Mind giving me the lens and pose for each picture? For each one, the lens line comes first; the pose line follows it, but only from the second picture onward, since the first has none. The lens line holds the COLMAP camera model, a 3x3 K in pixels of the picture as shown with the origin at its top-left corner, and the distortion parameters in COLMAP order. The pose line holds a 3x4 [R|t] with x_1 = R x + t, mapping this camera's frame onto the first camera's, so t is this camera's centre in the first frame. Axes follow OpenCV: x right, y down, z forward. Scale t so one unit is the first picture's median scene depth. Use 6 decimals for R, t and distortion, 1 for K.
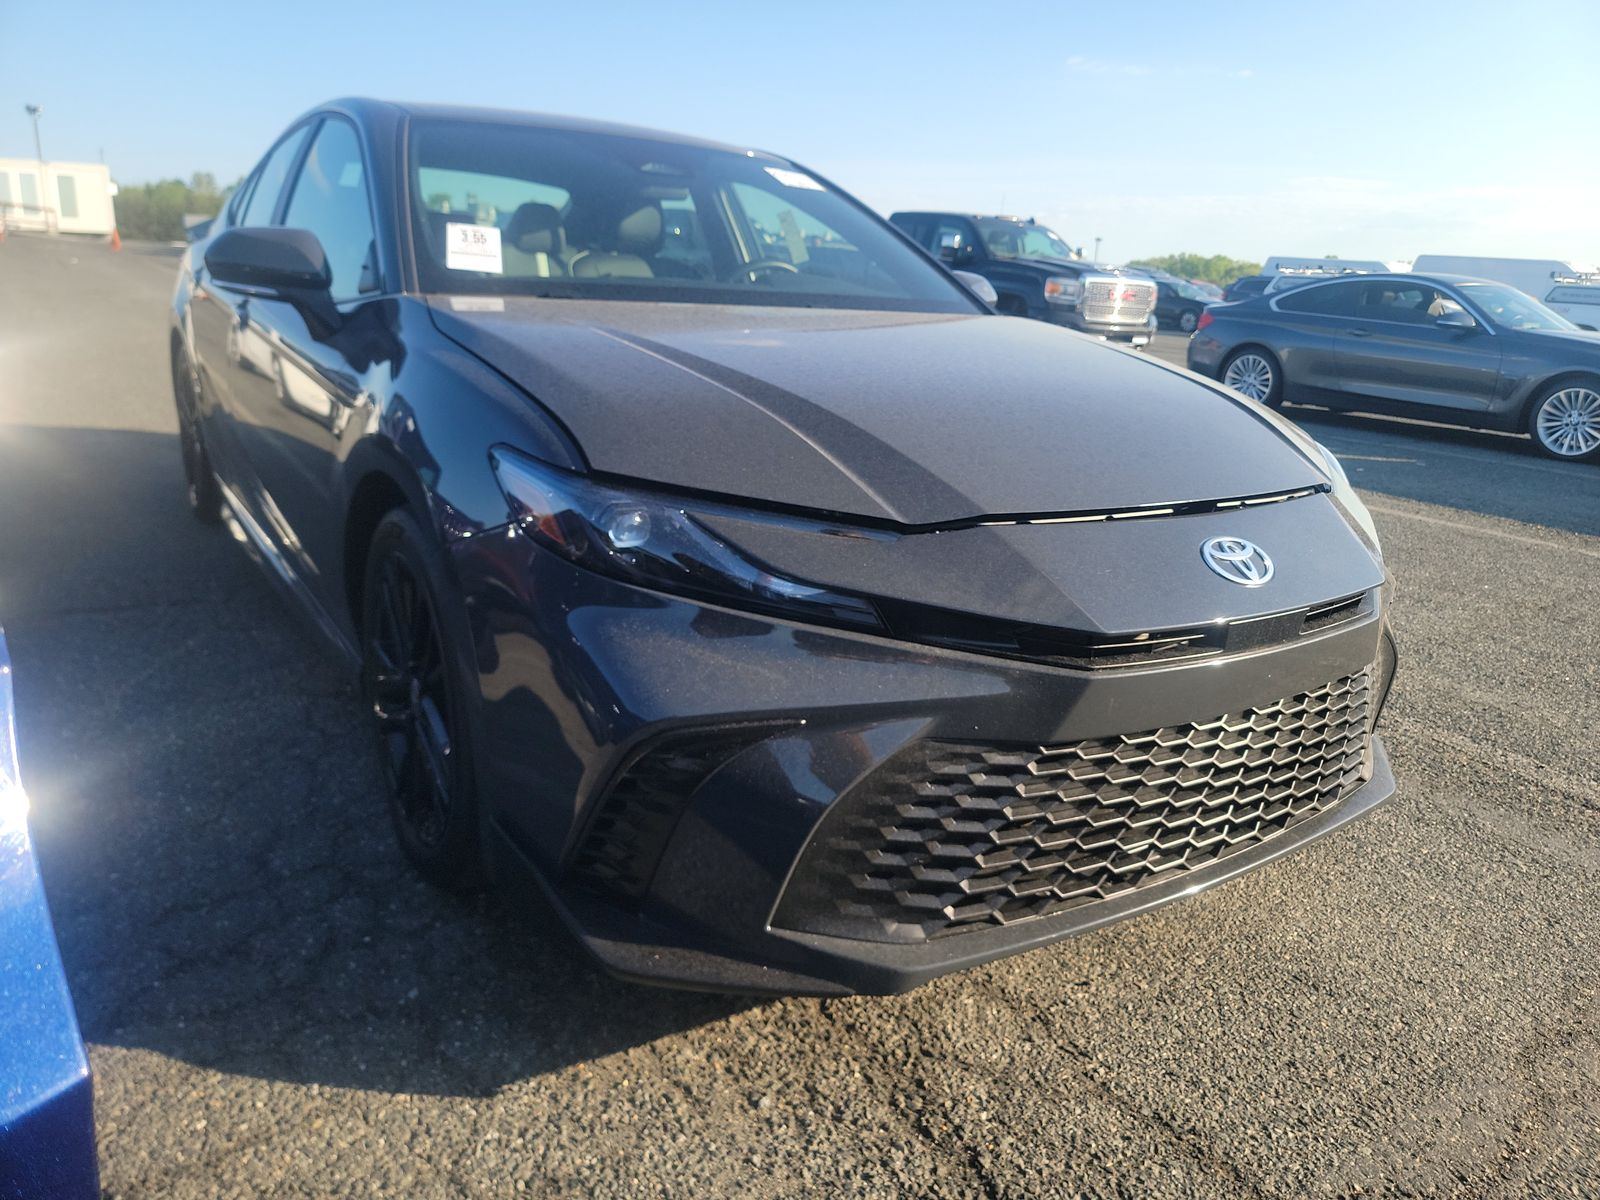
lens RADIAL K [[1124.8, 0, 800.2], [0, 1124.8, 569.4], [0, 0, 1]] dist [0.031366, -0.001646]
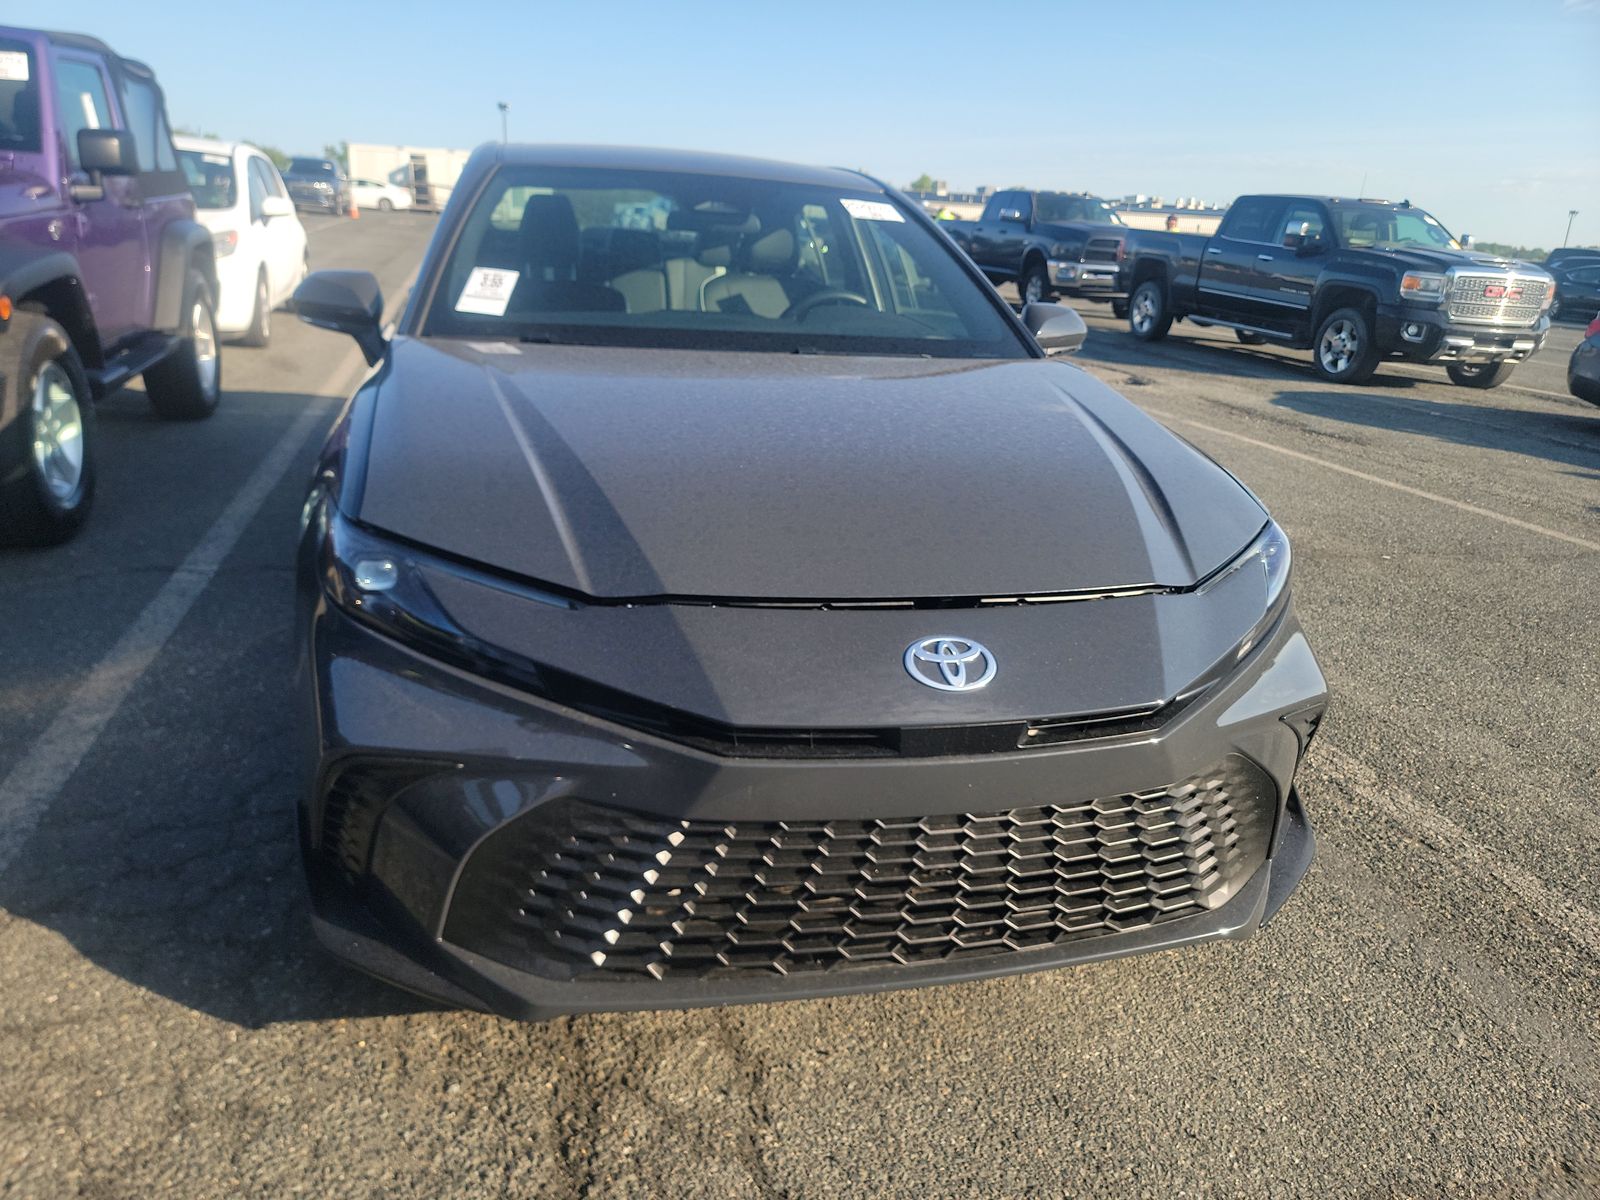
lens RADIAL K [[1108.2, 0, 784.4], [0, 1108.2, 602.5], [0, 0, 1]] dist [0.061192, -0.048726]
pose [[0.941500, 0.106458, -0.319756, 0.581098], [-0.090796, 0.993840, 0.063540, -0.113024], [0.324551, -0.030790, 0.945367, 0.059877]]
